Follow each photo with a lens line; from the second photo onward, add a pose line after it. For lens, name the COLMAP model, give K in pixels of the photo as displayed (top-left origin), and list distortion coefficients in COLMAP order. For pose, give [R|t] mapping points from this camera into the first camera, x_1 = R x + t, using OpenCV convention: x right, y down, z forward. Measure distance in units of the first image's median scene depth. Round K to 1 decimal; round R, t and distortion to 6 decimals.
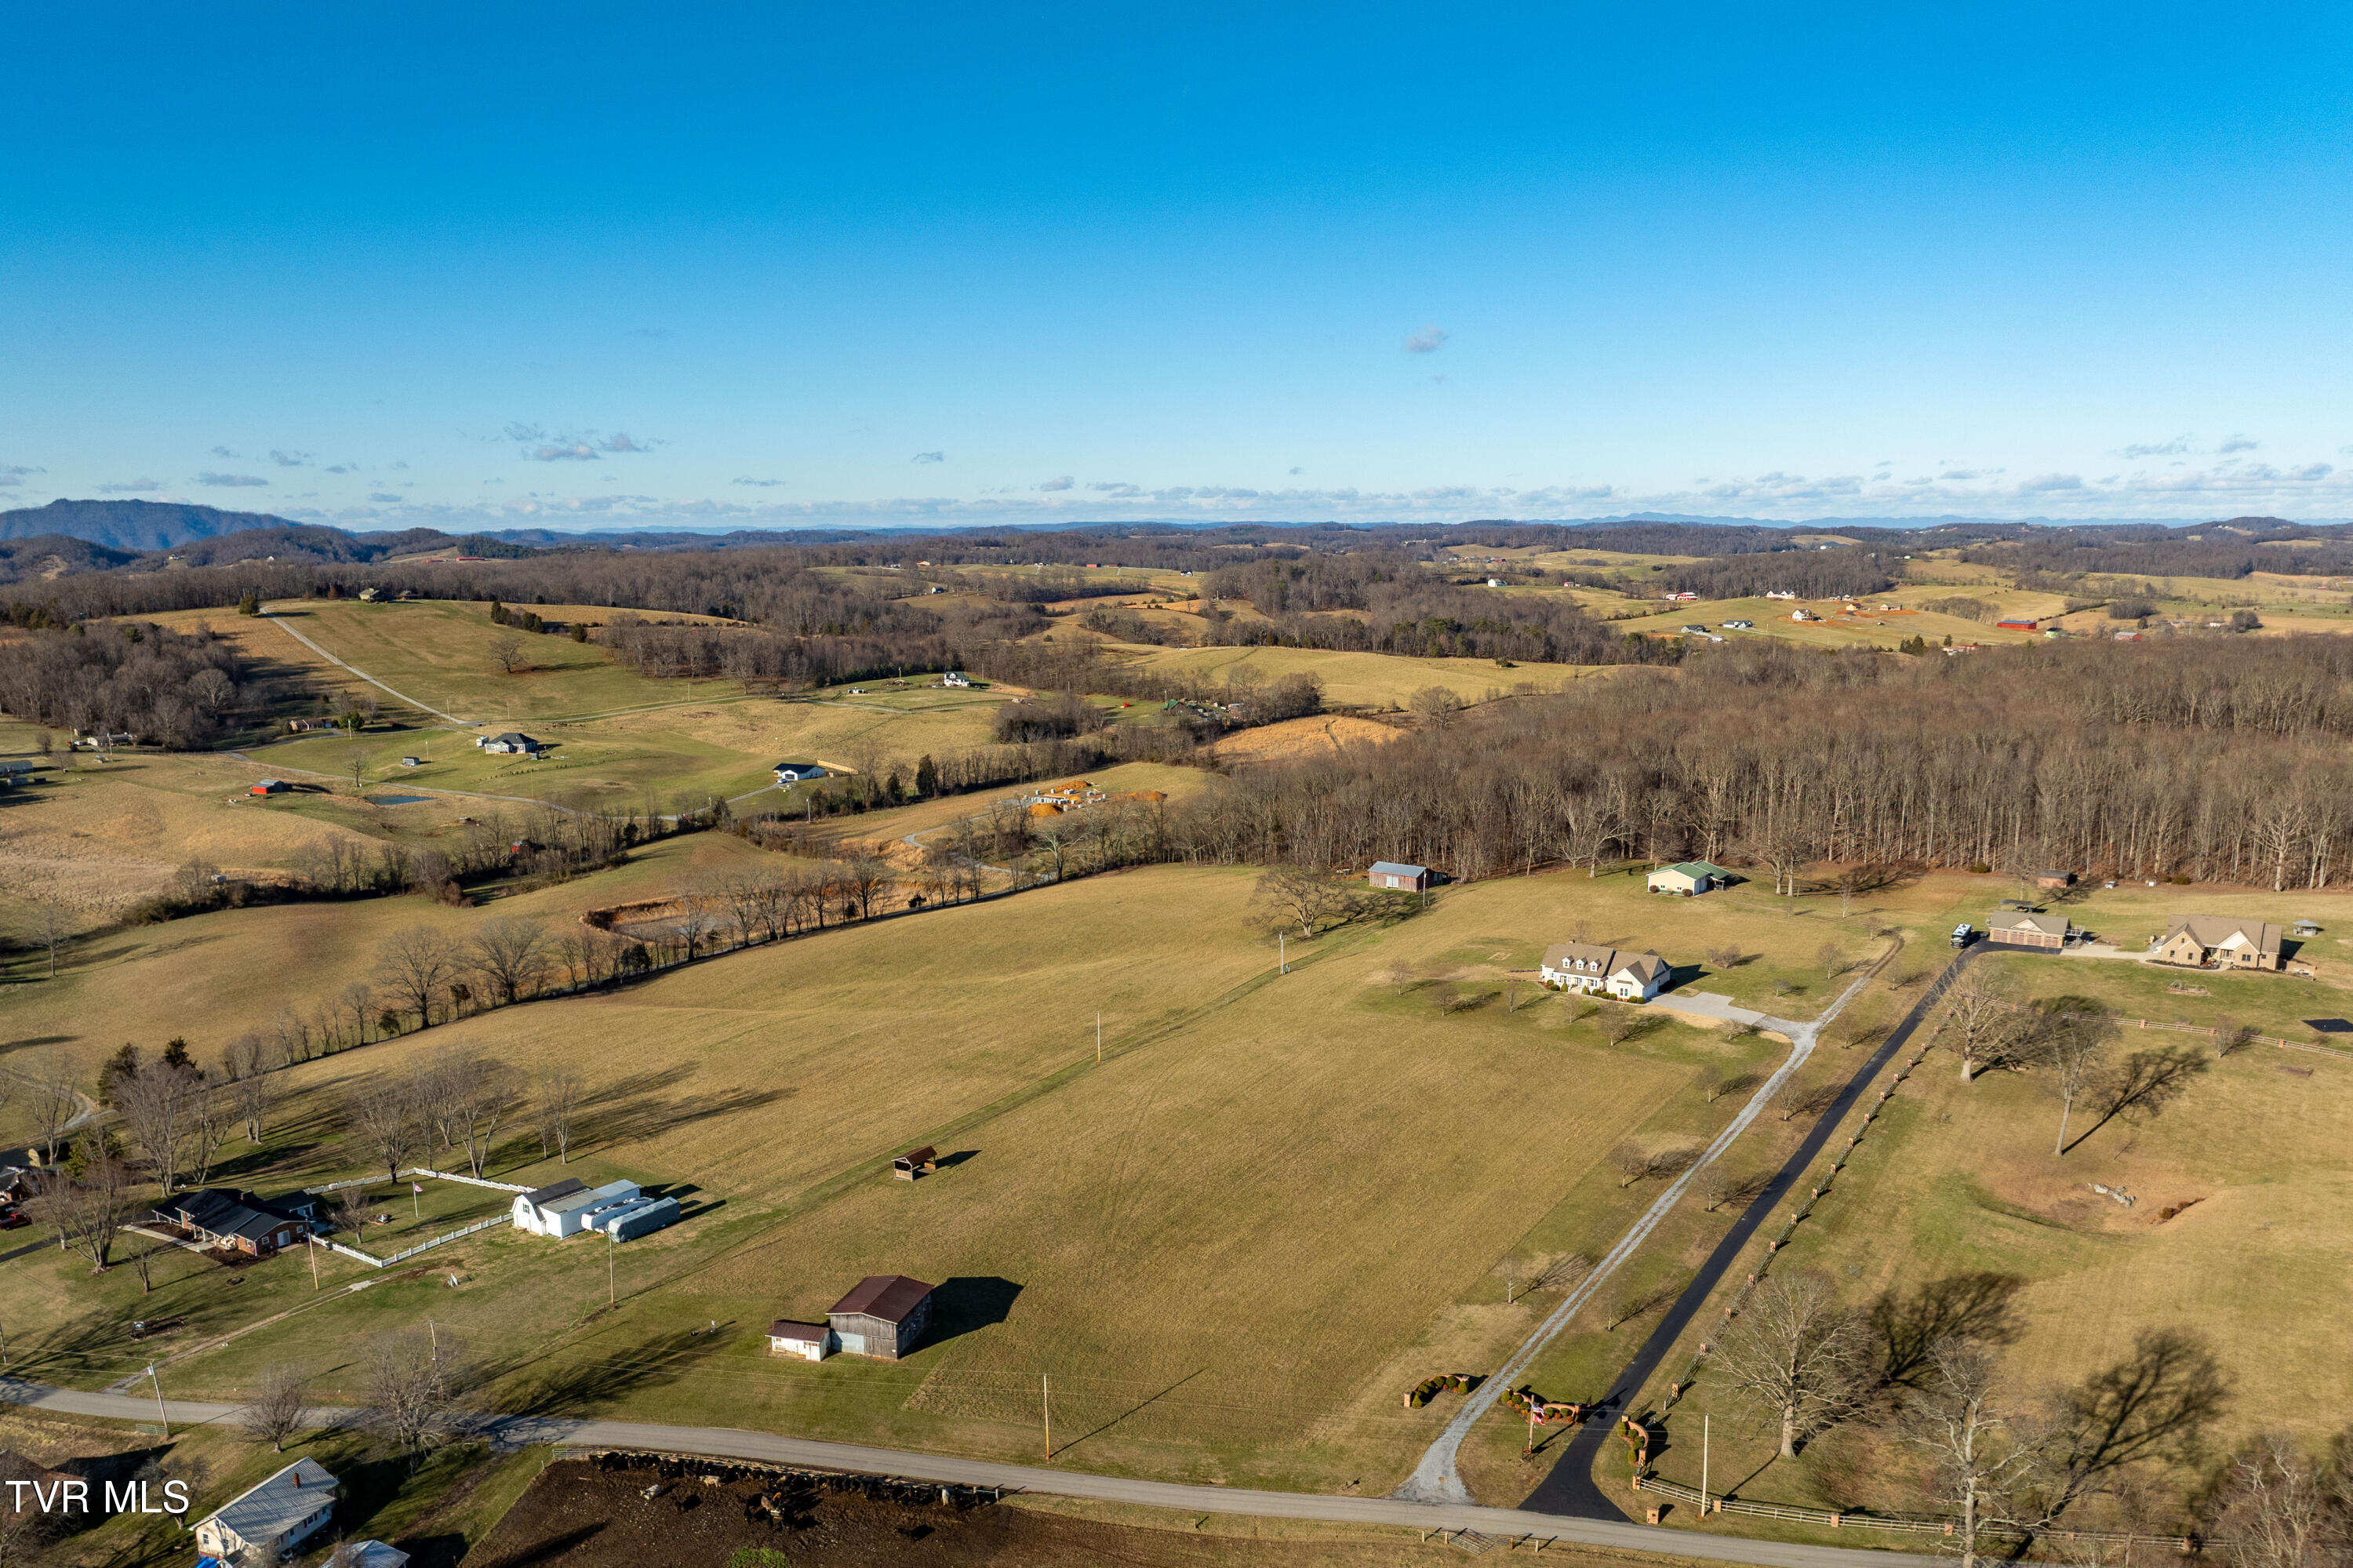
lens RADIAL K [[1715.2, 0, 1166.9], [0, 1715.2, 805.3], [0, 0, 1]] dist [-0.004869, -0.001741]
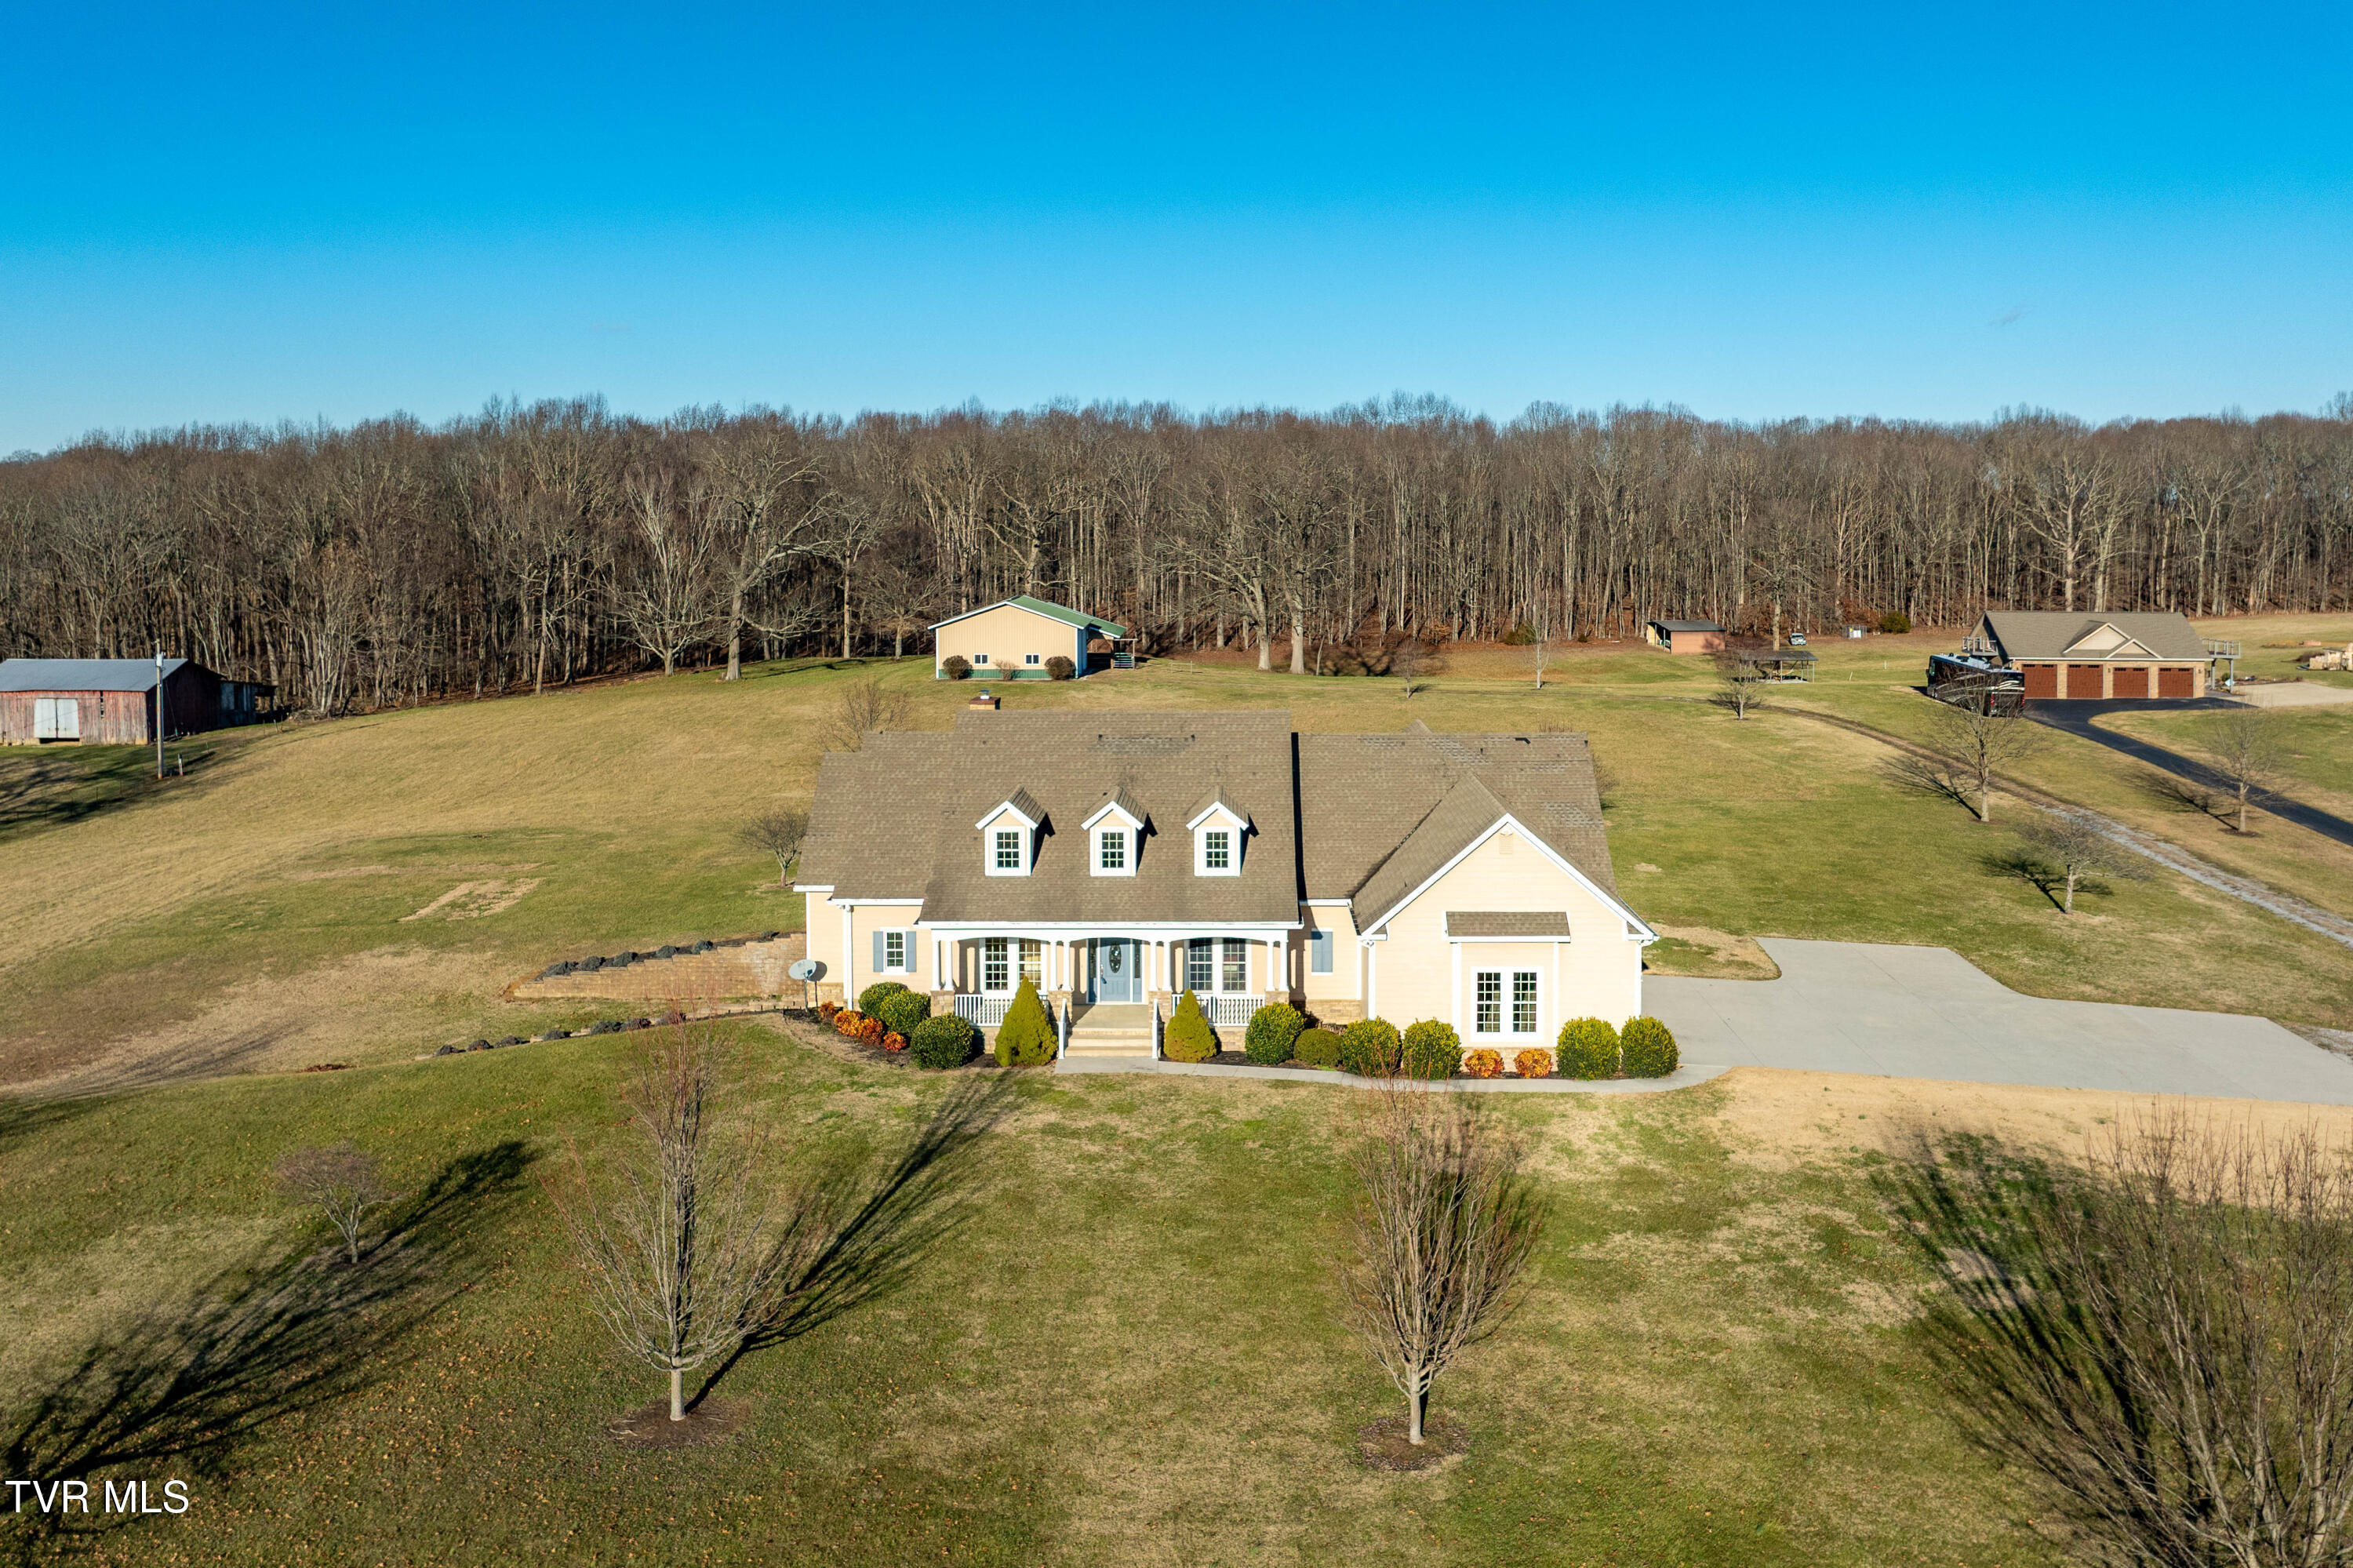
lens RADIAL K [[1807.6, 0, 1133.6], [0, 1807.6, 776.9], [0, 0, 1]] dist [-0.017978, -0.005516]
pose [[0.850930, -0.070361, 0.520545, 0.159412], [0.076995, 0.996992, 0.008897, 0.081378], [-0.519606, 0.032509, 0.853788, 0.823287]]
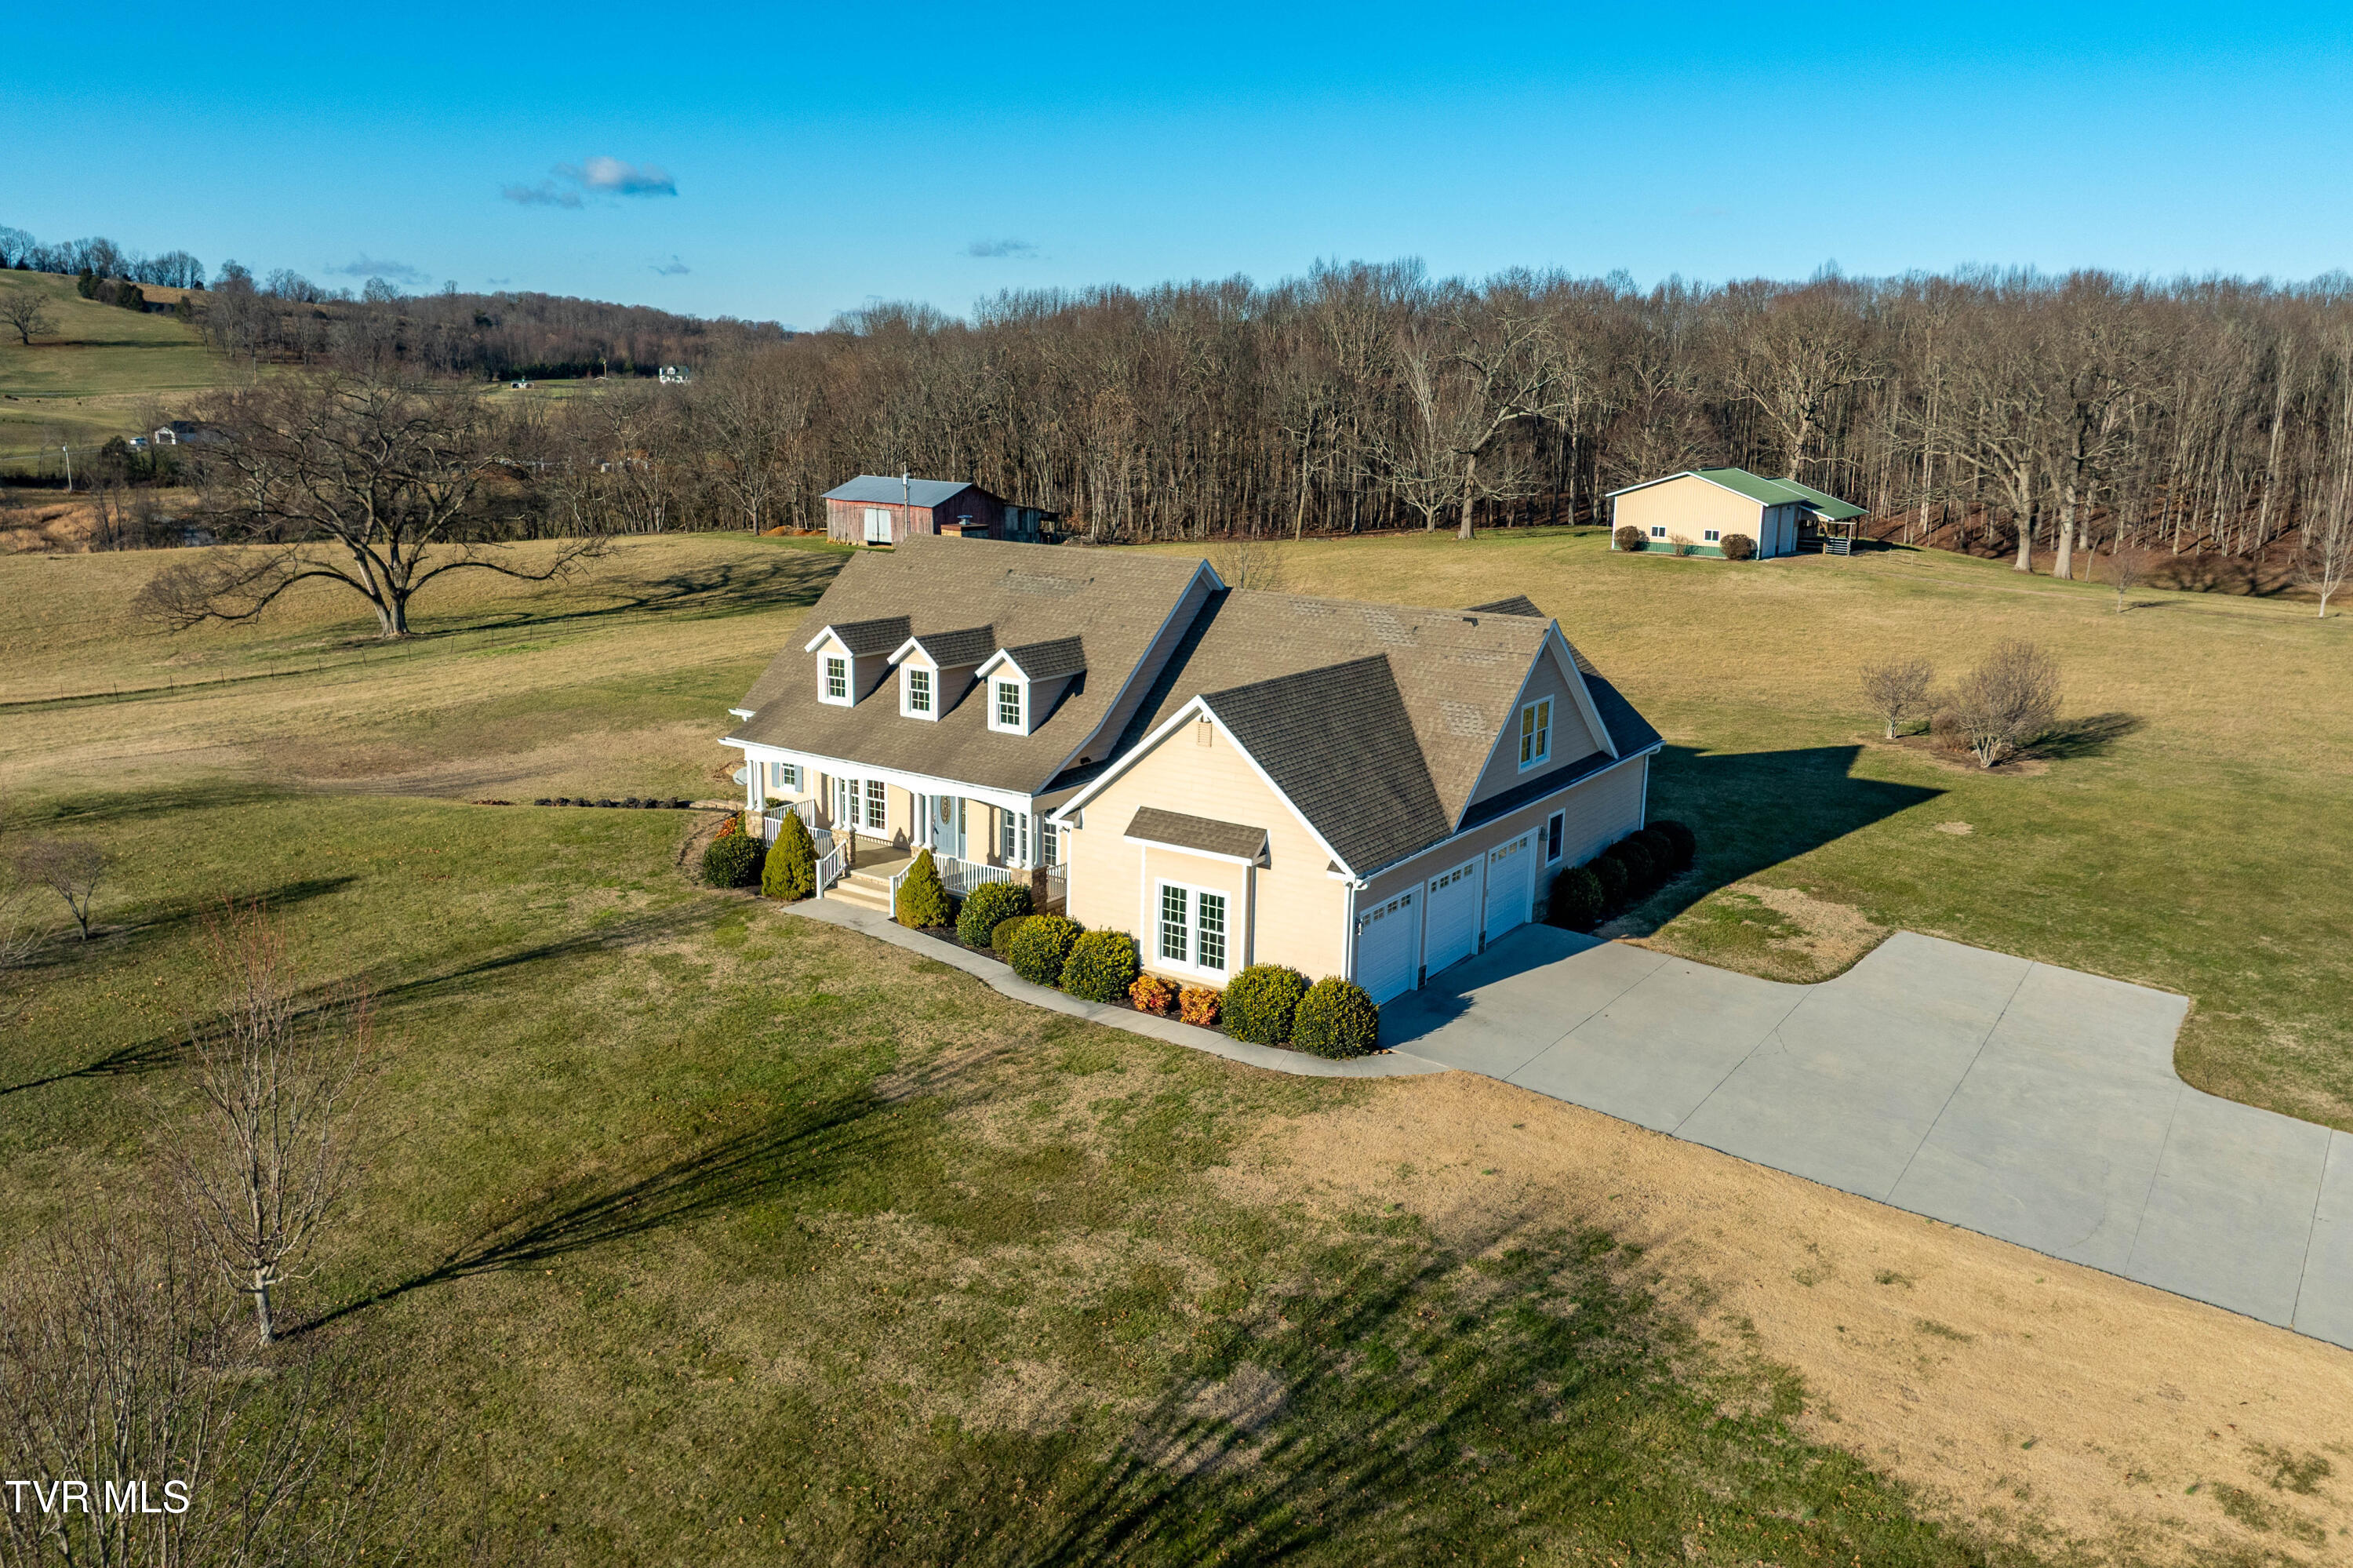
lens RADIAL K [[1681.6, 0, 1176.5], [0, 1681.6, 784.0], [0, 0, 1]] dist [0.026248, -0.099495]
pose [[0.999455, 0.032931, -0.002368, 0.243278], [-0.032638, 0.996283, 0.079719, 0.084358], [0.004984, -0.079598, 0.996815, 0.822890]]
